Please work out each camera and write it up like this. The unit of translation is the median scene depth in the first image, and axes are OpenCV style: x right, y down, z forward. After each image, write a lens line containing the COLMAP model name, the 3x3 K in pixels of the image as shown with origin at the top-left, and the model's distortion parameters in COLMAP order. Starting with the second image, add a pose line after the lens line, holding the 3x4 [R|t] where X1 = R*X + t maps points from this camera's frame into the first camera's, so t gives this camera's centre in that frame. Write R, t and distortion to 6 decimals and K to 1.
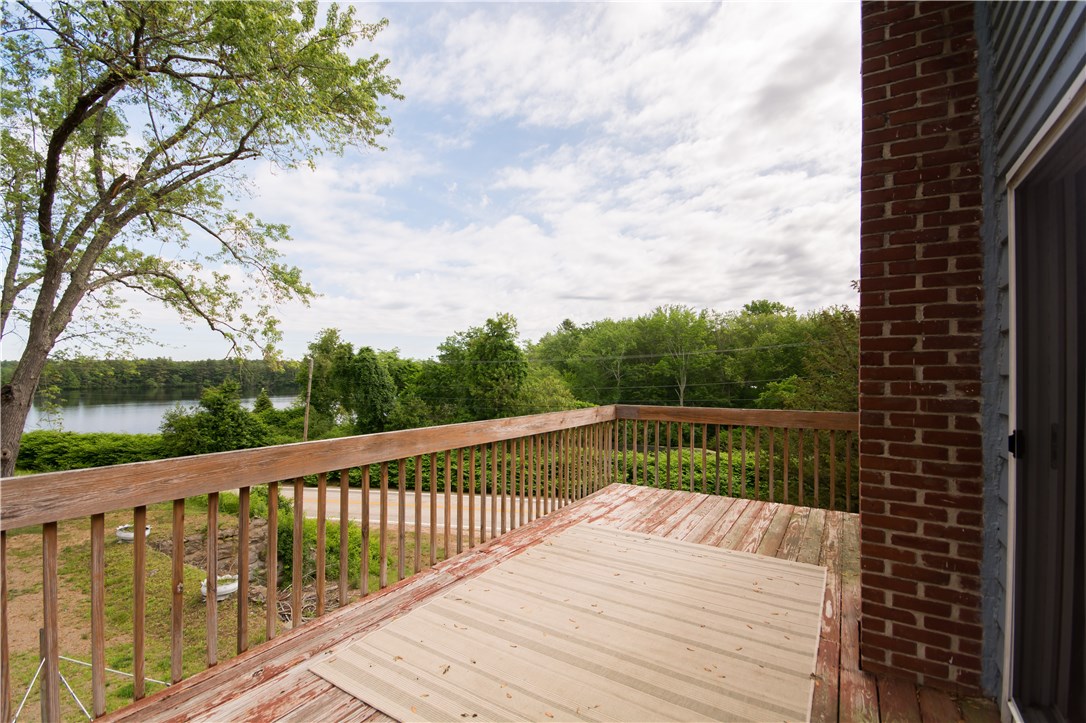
lens RADIAL K [[485.3, 0, 532.0], [0, 485.3, 372.6], [0, 0, 1]] dist [0.002477, -0.000158]
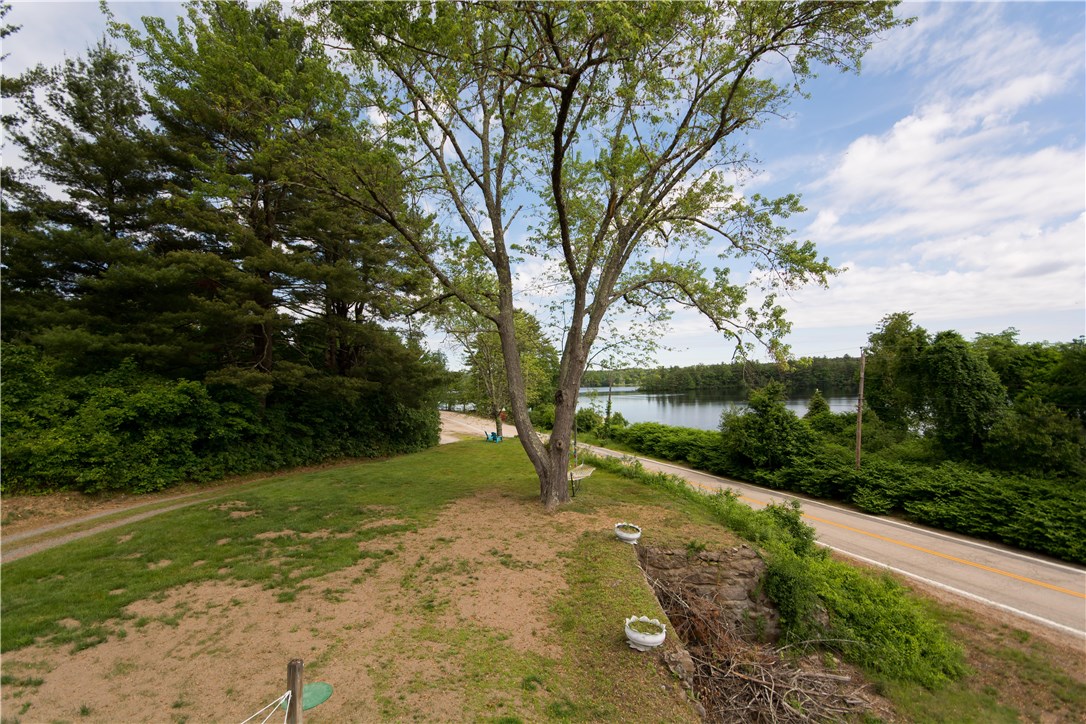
lens RADIAL K [[500.4, 0, 541.2], [0, 500.4, 371.0], [0, 0, 1]] dist [0.013257, 0.000079]
pose [[0.490346, -0.033699, -0.870876, 0.011625], [0.032750, 0.999259, -0.020226, 0.000767], [0.870912, -0.018604, 0.491086, 0.121545]]
